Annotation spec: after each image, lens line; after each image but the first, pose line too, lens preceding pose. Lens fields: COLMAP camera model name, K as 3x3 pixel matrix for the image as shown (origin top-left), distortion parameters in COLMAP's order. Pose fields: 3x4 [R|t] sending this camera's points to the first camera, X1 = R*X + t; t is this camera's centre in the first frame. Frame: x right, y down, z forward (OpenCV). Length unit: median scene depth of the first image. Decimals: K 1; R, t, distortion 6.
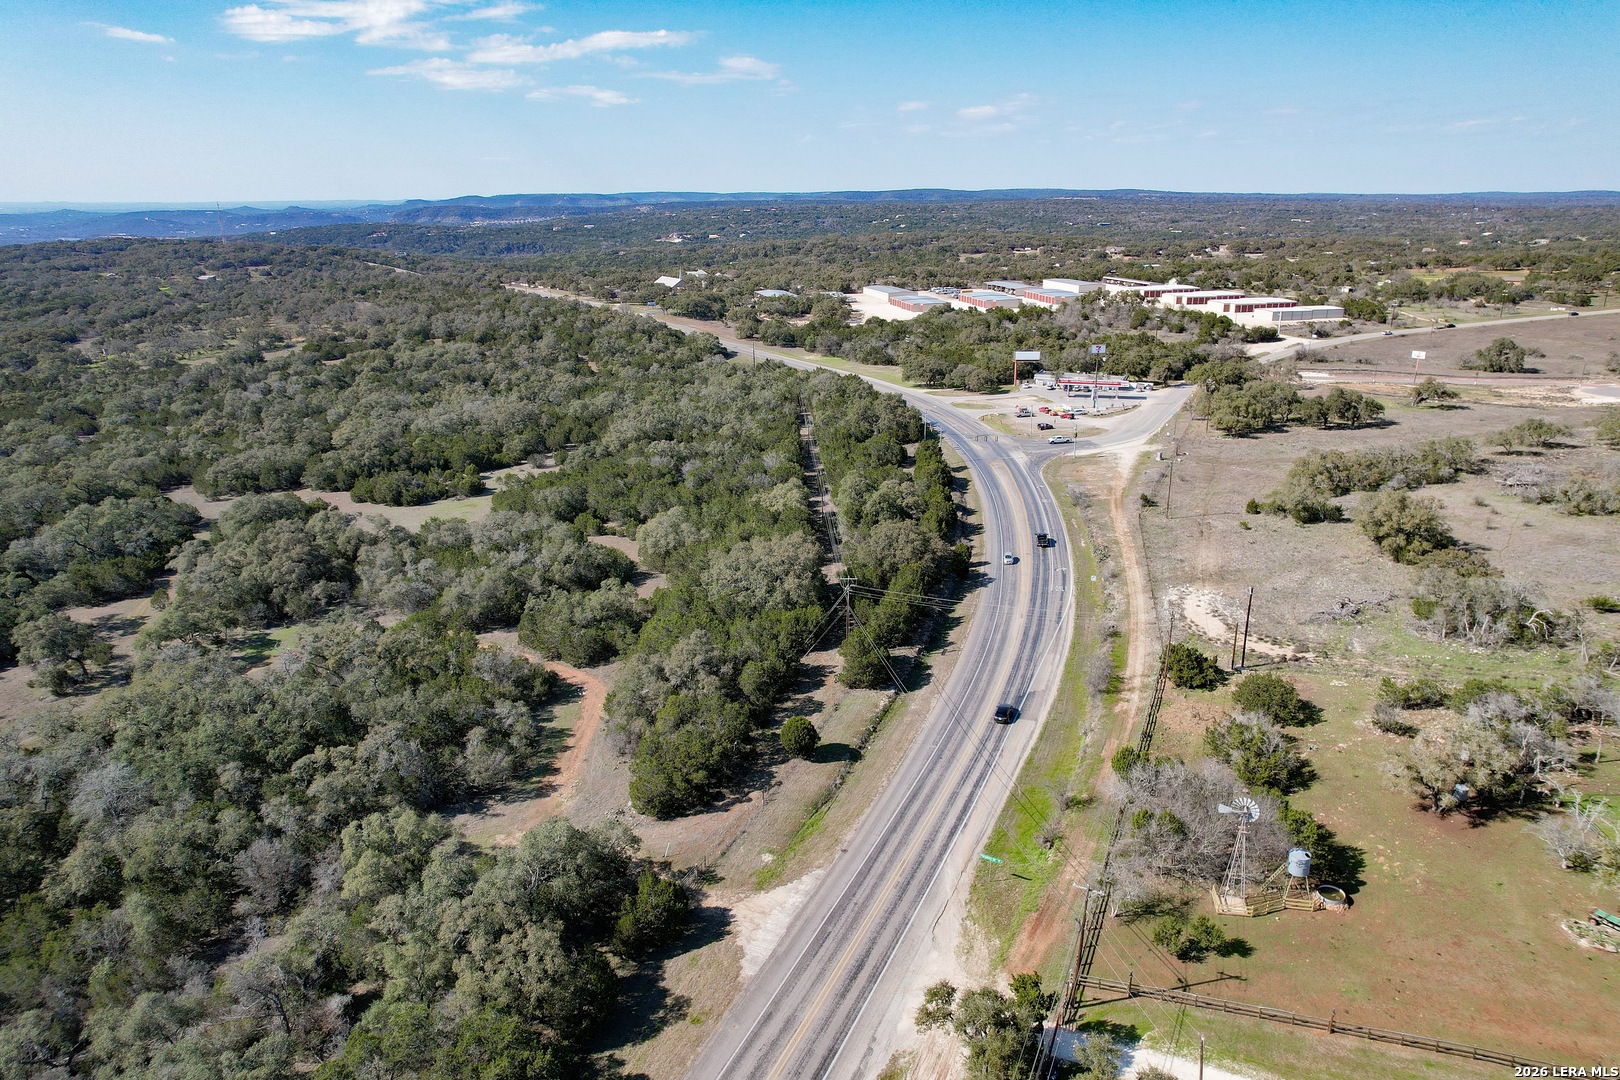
lens RADIAL K [[1048.3, 0, 812.4], [0, 1048.3, 543.4], [0, 0, 1]] dist [-0.075936, 0.065595]
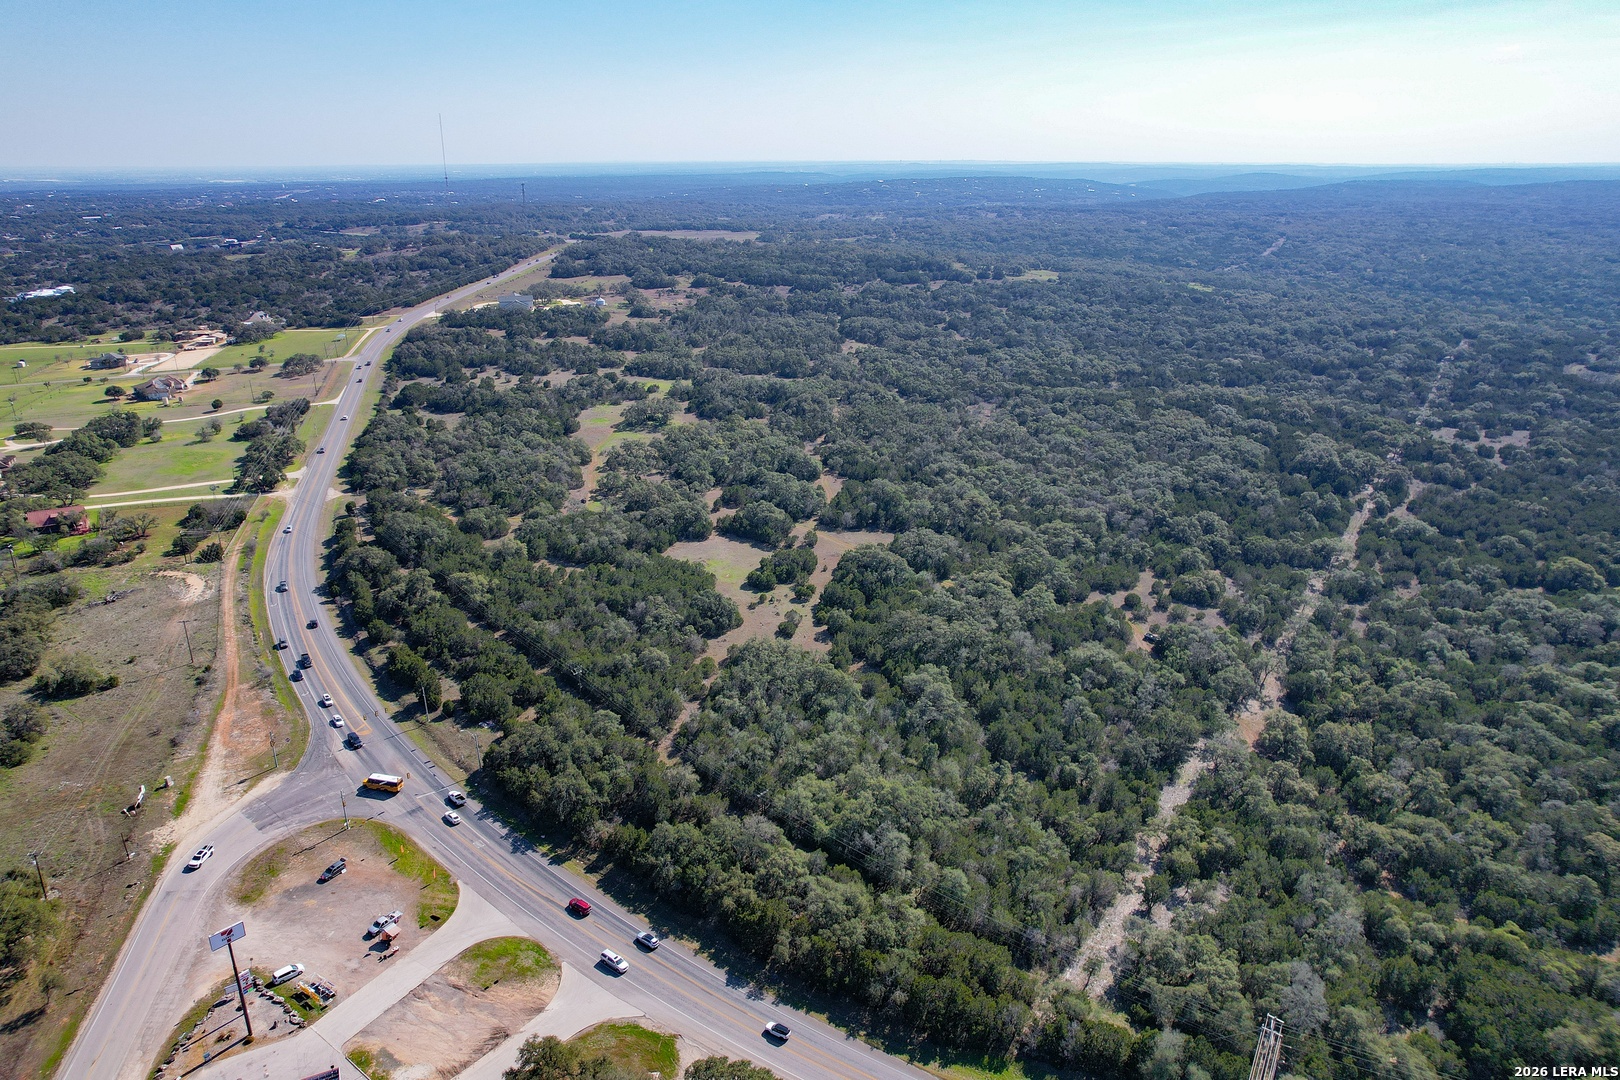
lens RADIAL K [[1048.3, 0, 812.4], [0, 1048.3, 543.4], [0, 0, 1]] dist [-0.075936, 0.065595]
pose [[-0.753655, 0.233498, -0.614397, 0.389019], [-0.208053, 0.801953, 0.559987, -0.784009], [0.623473, 0.549864, -0.555816, 1.610239]]
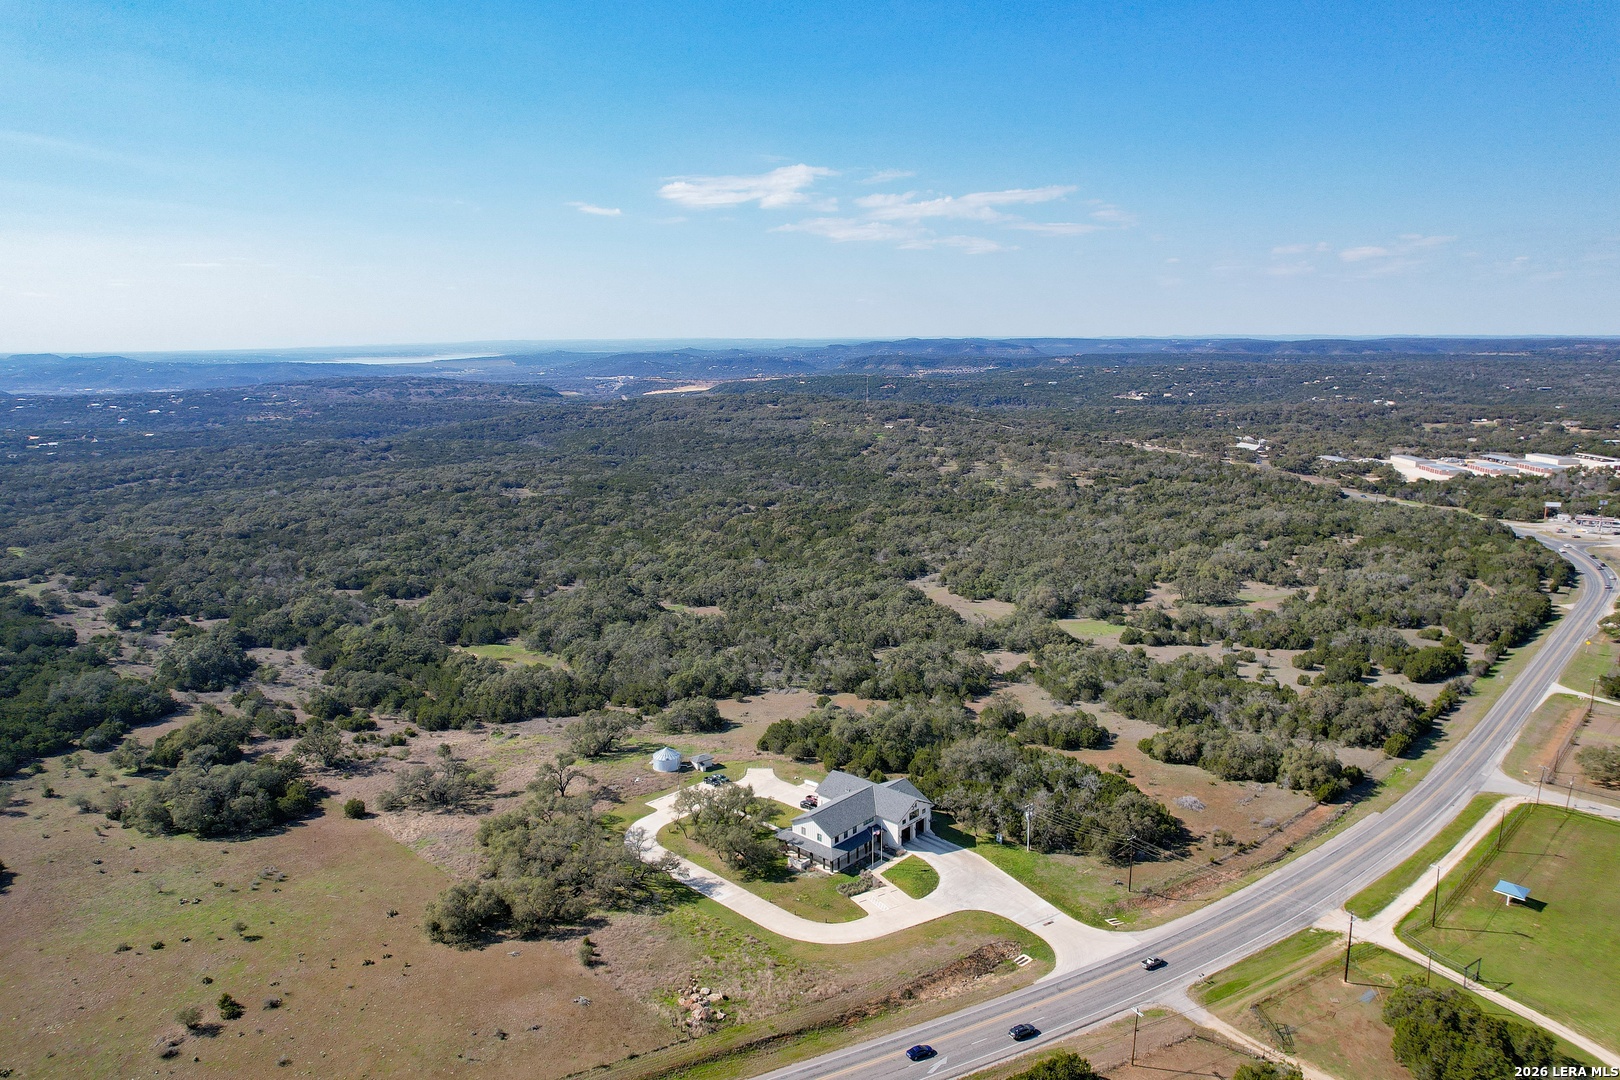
lens RADIAL K [[1048.3, 0, 812.4], [0, 1048.3, 543.4], [0, 0, 1]] dist [-0.075936, 0.065595]
pose [[0.944289, 0.062095, -0.323206, -0.657891], [-0.102431, 0.988716, -0.109313, 0.333327], [0.312771, 0.136329, 0.939994, -1.677880]]
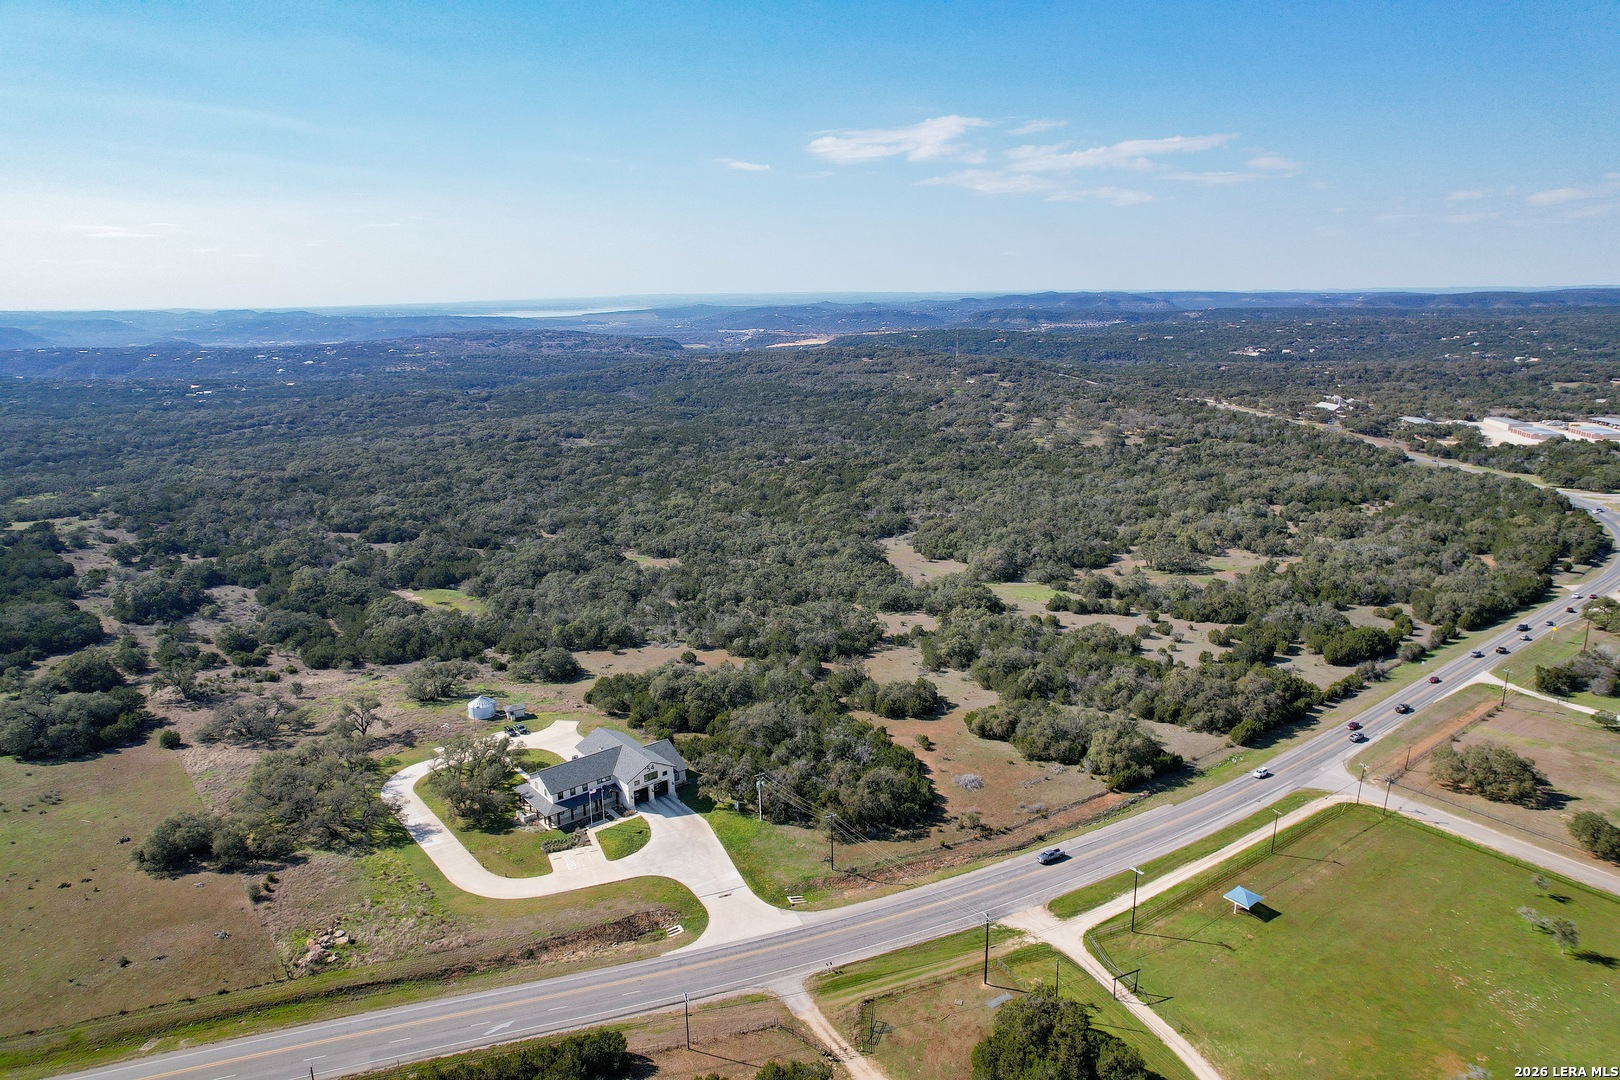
lens RADIAL K [[1022.4, 0, 813.8], [0, 1022.4, 547.0], [0, 0, 1]] dist [-0.079999, 0.071997]
pose [[0.891671, 0.104852, -0.440374, -0.379510], [-0.137155, 0.989656, -0.042076, 0.282590], [0.431407, 0.097917, 0.896828, -1.529882]]
